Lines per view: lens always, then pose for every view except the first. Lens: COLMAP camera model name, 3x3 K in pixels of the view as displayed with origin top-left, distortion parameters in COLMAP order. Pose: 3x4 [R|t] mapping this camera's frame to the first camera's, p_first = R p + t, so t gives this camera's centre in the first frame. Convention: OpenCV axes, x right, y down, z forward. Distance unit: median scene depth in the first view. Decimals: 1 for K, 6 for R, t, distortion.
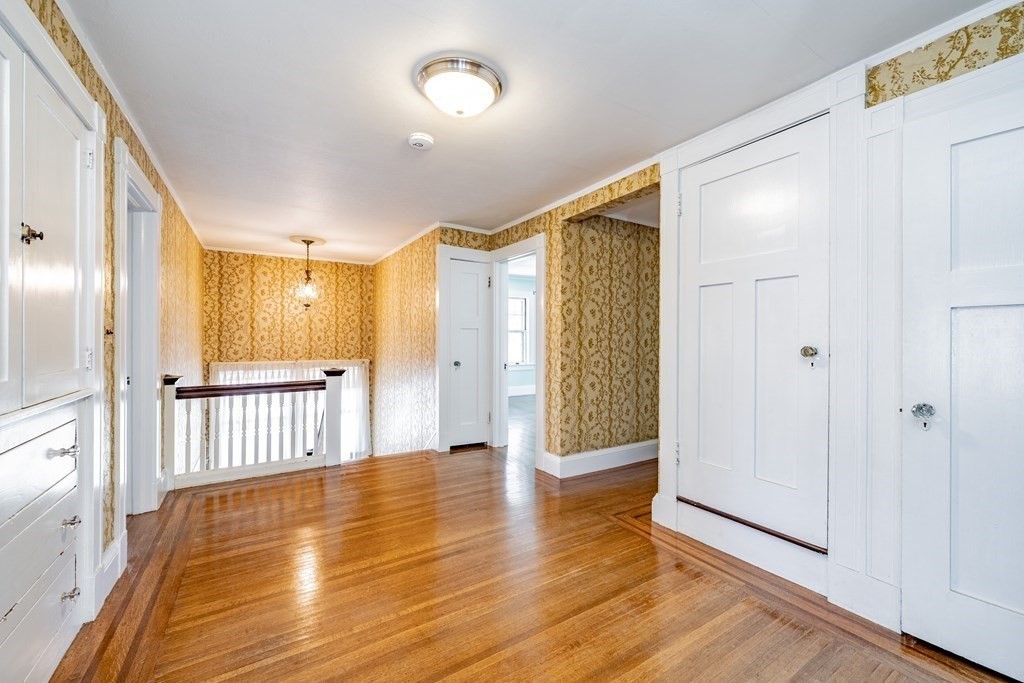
lens RADIAL K [[404.9, 0, 512.0], [0, 404.9, 341.5], [0, 0, 1]] dist [0.000881, 0.000038]
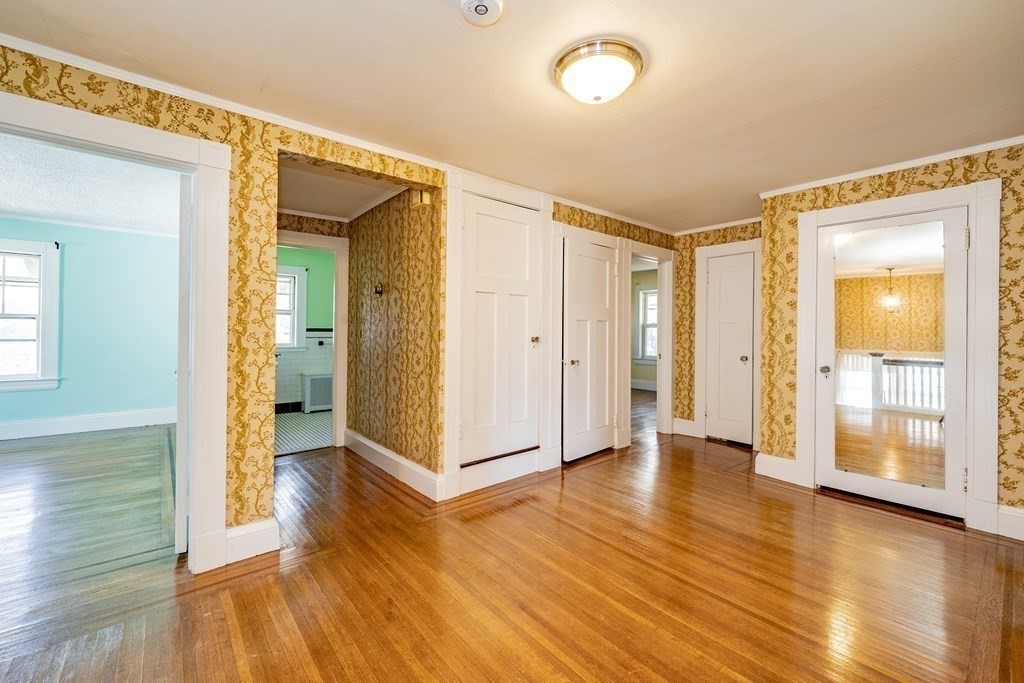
lens RADIAL K [[414.4, 0, 516.6], [0, 414.4, 338.1], [0, 0, 1]] dist [-0.000037, 0.000106]
pose [[-0.123248, -0.013113, 0.992289, -0.686815], [0.007222, 0.999874, 0.014110, -0.004487], [-0.992350, 0.008905, -0.123138, 0.833540]]
